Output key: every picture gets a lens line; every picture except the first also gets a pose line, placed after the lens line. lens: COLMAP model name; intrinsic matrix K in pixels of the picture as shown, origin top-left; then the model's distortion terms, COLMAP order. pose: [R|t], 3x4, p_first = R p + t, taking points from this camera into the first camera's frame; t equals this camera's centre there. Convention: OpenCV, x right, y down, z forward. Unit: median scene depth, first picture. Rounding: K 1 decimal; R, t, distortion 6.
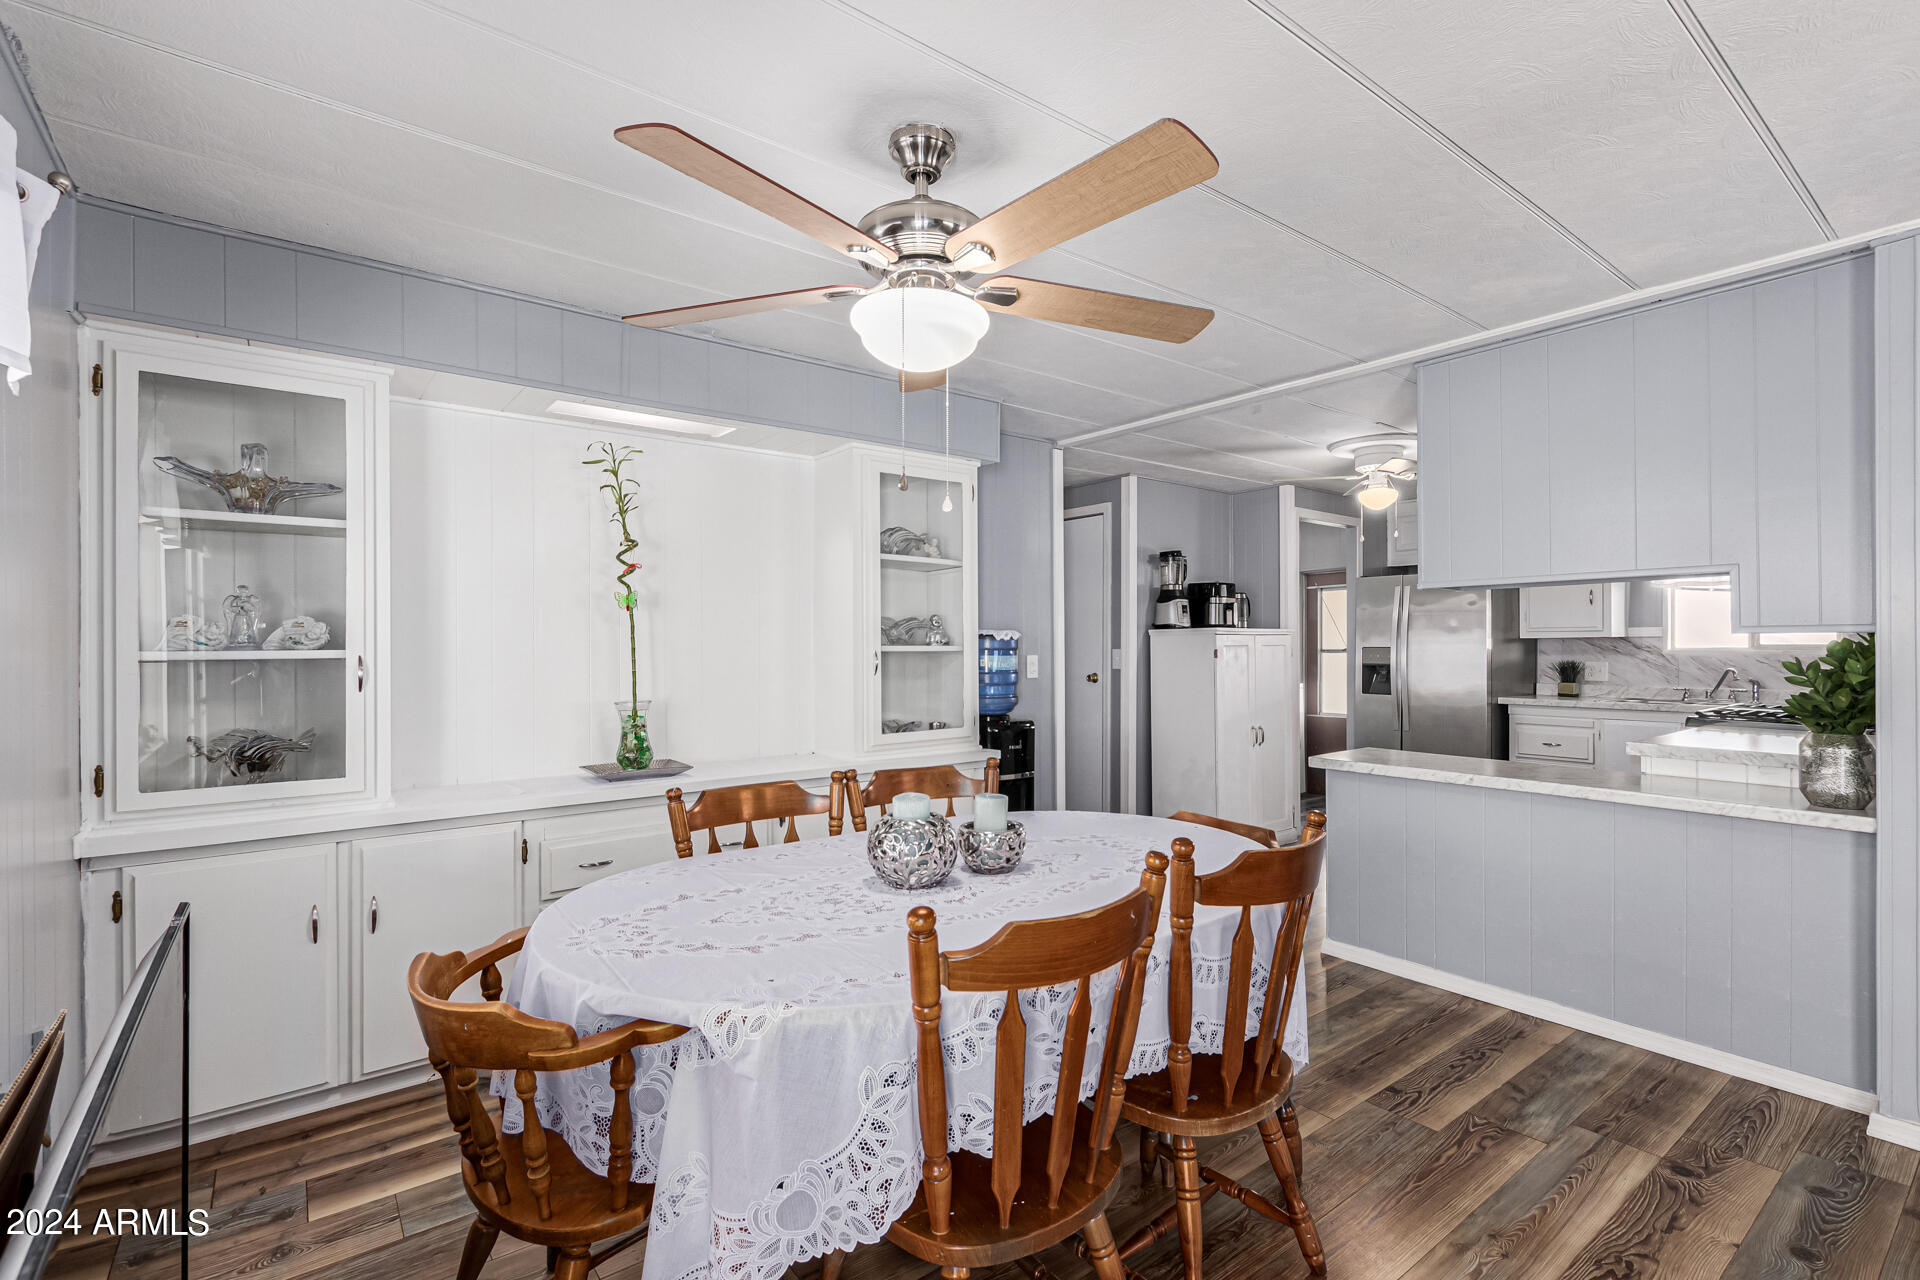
lens RADIAL K [[887.5, 0, 974.2], [0, 887.5, 642.0], [0, 0, 1]] dist [-0.000682, 0.000471]
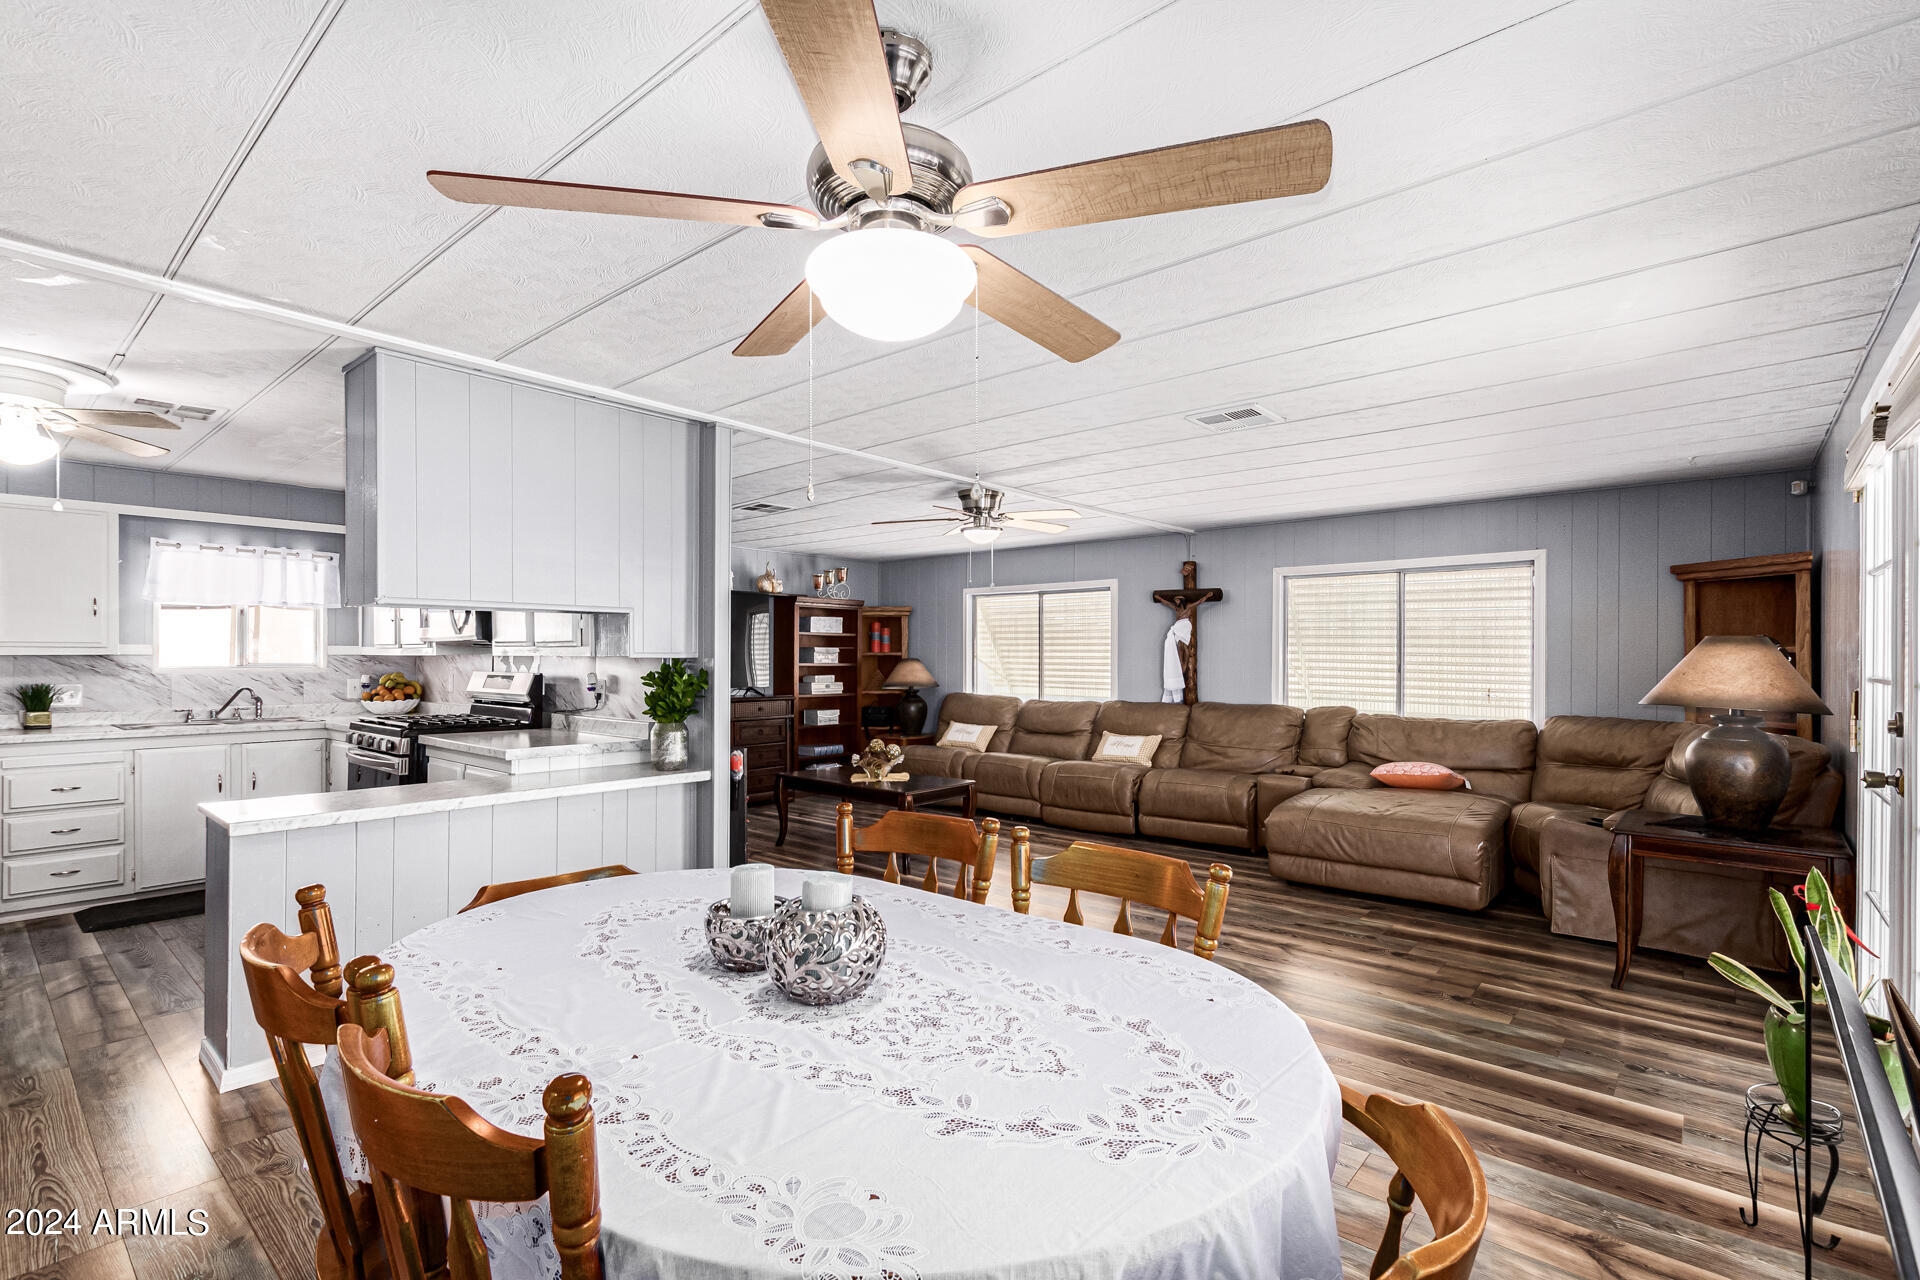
lens RADIAL K [[887.5, 0, 962.2], [0, 887.5, 652.4], [0, 0, 1]] dist [-0.000682, 0.000471]
pose [[-0.204199, 0.009260, 0.978886, -1.083606], [-0.004178, 0.999938, -0.010331, -0.009499], [-0.978920, -0.006199, -0.204148, 1.368994]]
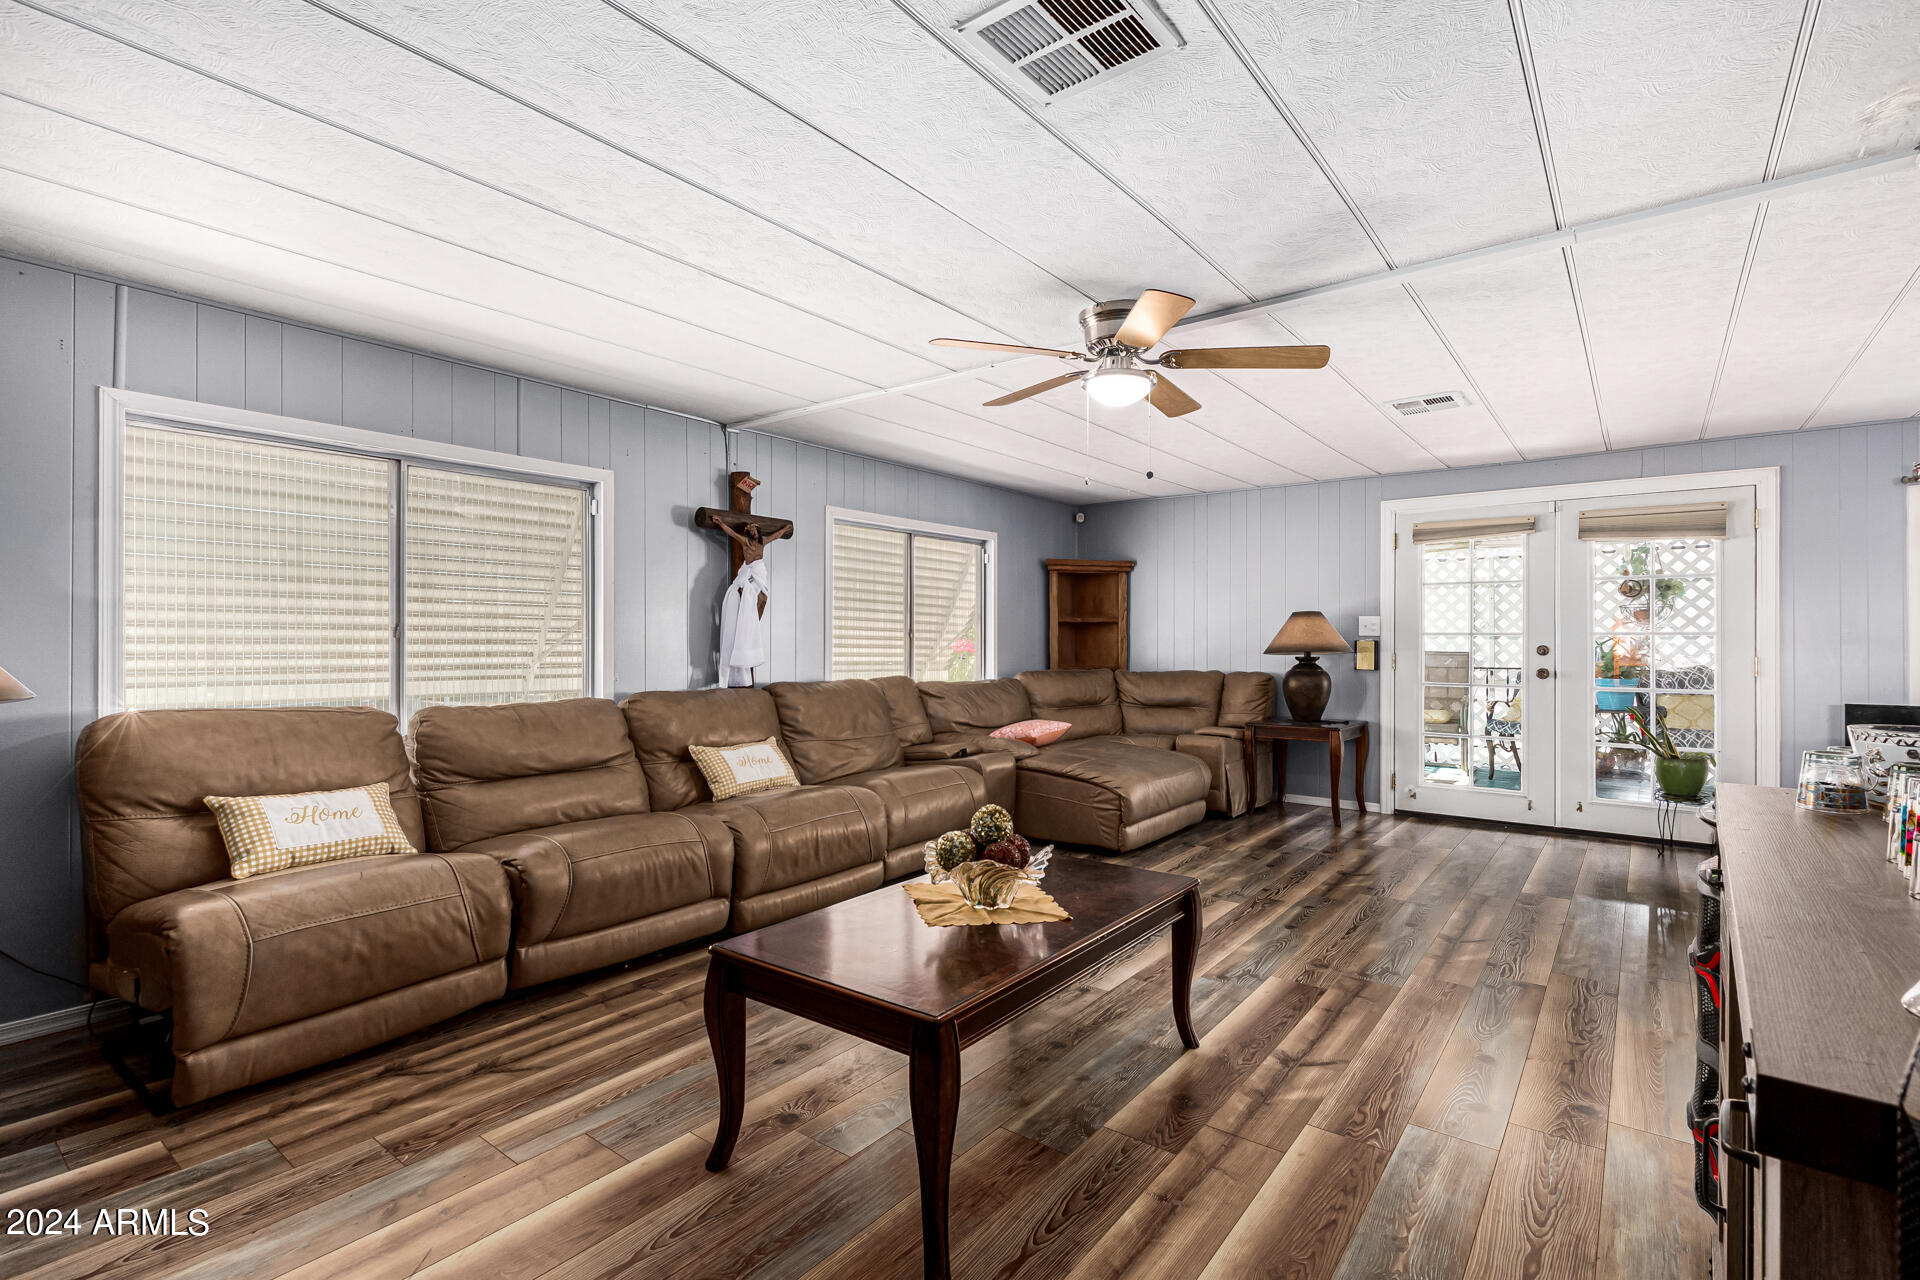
lens RADIAL K [[887.5, 0, 962.0], [0, 887.5, 637.6], [0, 0, 1]] dist [-0.000682, 0.000471]
pose [[-0.965544, -0.000014, -0.260241, 0.691149], [0.001050, 0.999992, -0.003947, 0.013249], [0.260239, -0.004084, -0.965536, 1.787325]]
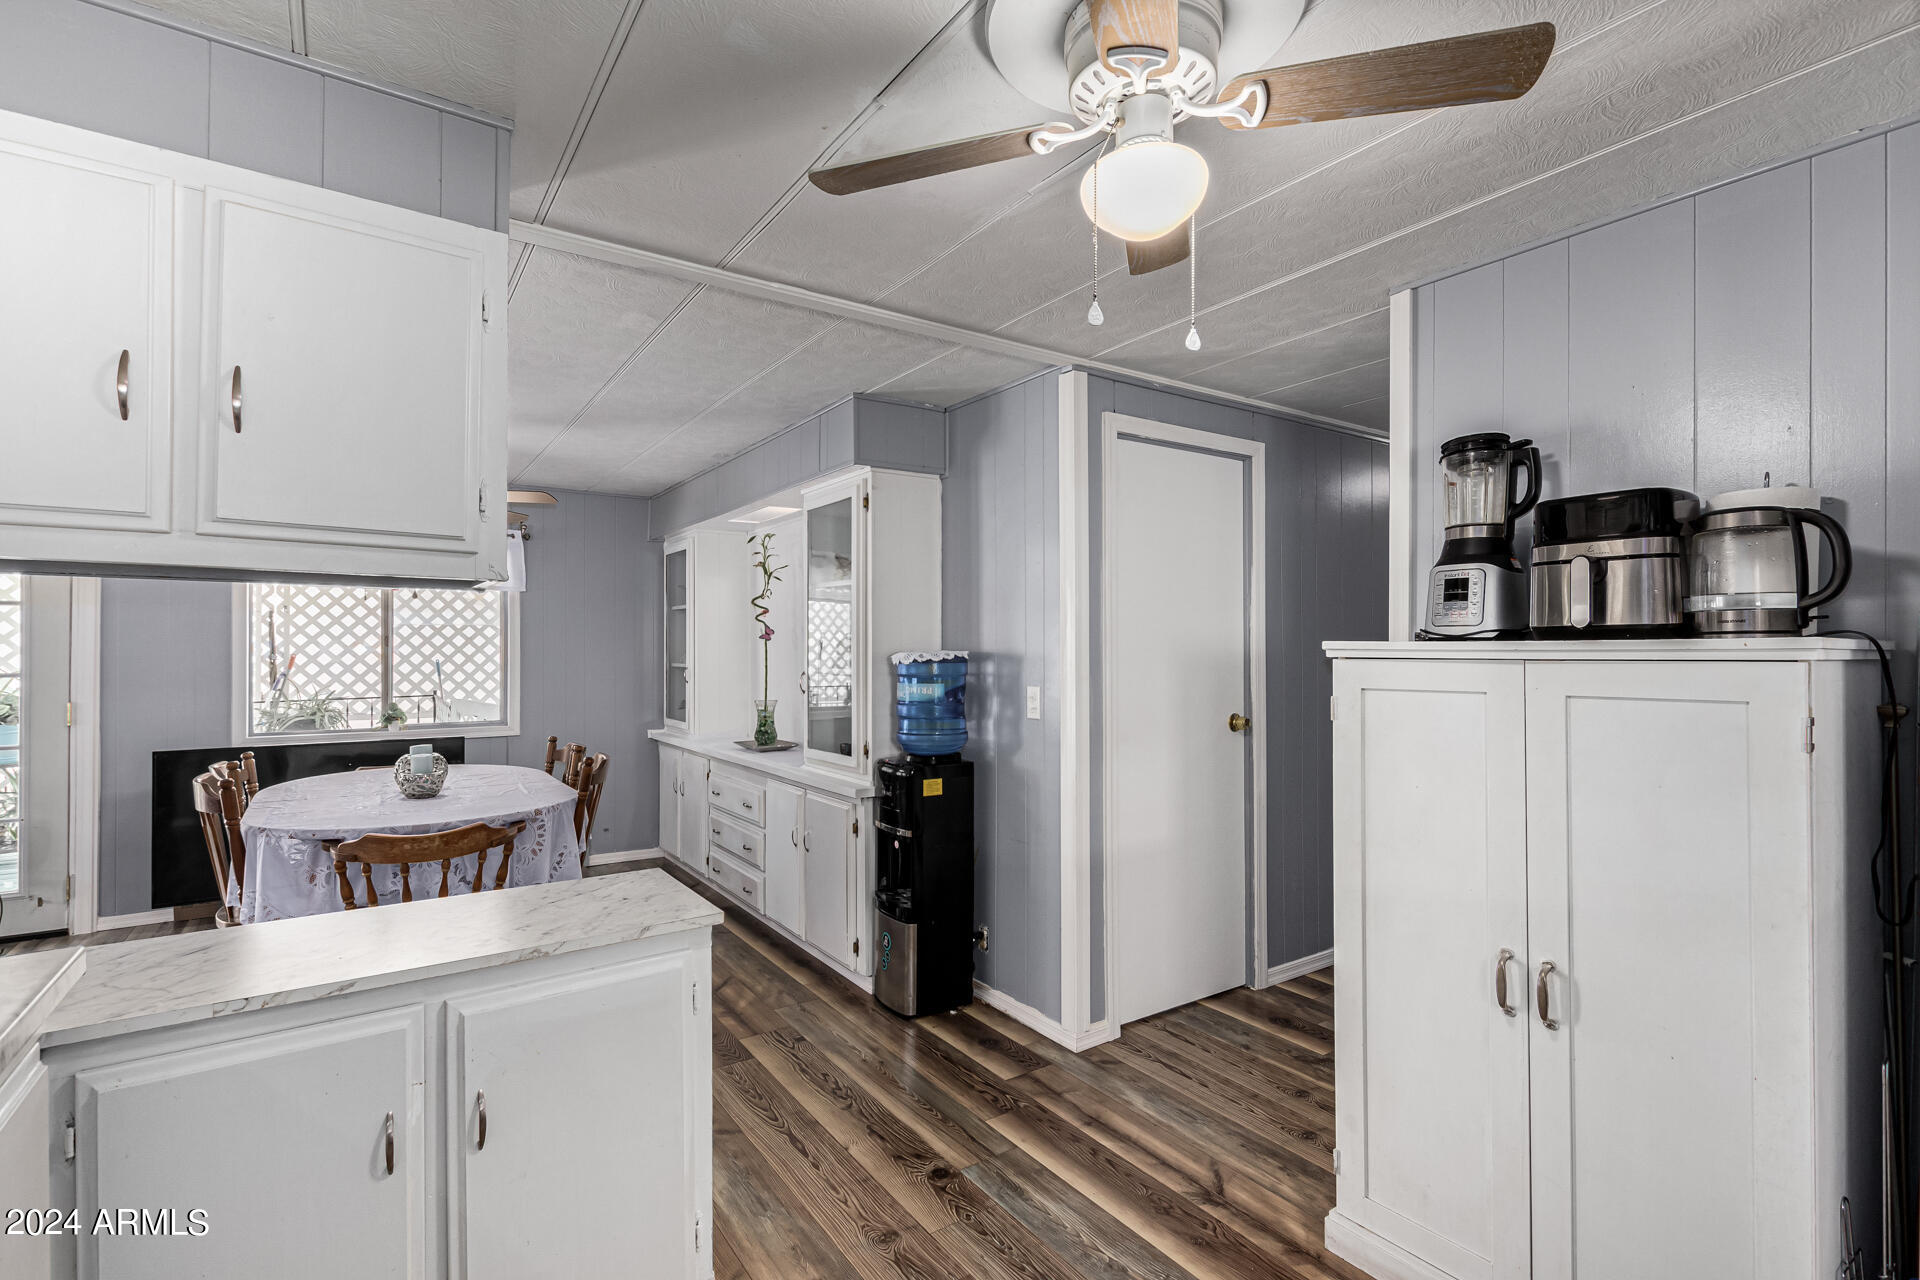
lens RADIAL K [[887.5, 0, 951.6], [0, 887.5, 649.7], [0, 0, 1]] dist [-0.000682, 0.000471]
pose [[-0.051557, -0.000264, -0.998670, 0.847057], [0.000424, 1.000000, -0.000287, -0.015701], [0.998670, -0.000438, -0.051557, 1.063422]]
